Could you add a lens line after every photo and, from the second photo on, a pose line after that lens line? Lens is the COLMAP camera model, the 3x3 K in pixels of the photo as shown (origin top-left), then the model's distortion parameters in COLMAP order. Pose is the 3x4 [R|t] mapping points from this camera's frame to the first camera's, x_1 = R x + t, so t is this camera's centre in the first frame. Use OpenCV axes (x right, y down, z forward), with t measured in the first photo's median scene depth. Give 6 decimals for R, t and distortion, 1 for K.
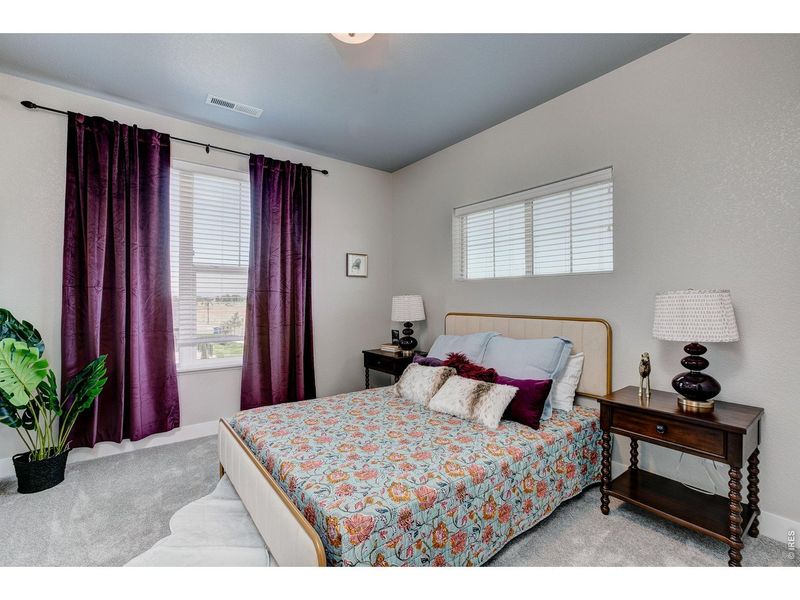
lens RADIAL K [[358.2, 0, 400.0], [0, 358.2, 300.0], [0, 0, 1]] dist [-0.034339, 0.015118]
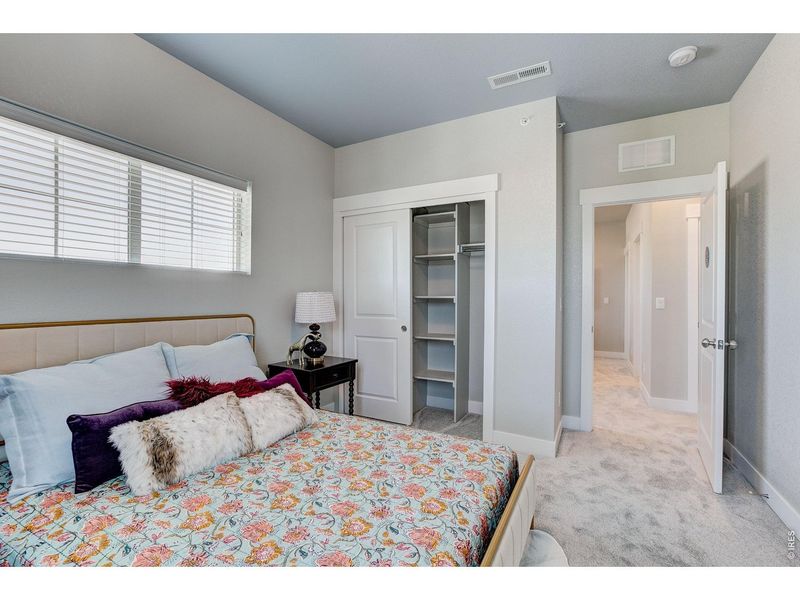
lens RADIAL K [[358.2, 0, 400.0], [0, 358.2, 300.0], [0, 0, 1]] dist [-0.034339, 0.015118]
pose [[-0.413536, -0.009763, 0.910435, -0.792087], [-0.008714, 0.999939, 0.006764, -0.005250], [-0.910446, -0.005137, -0.413596, 1.234467]]
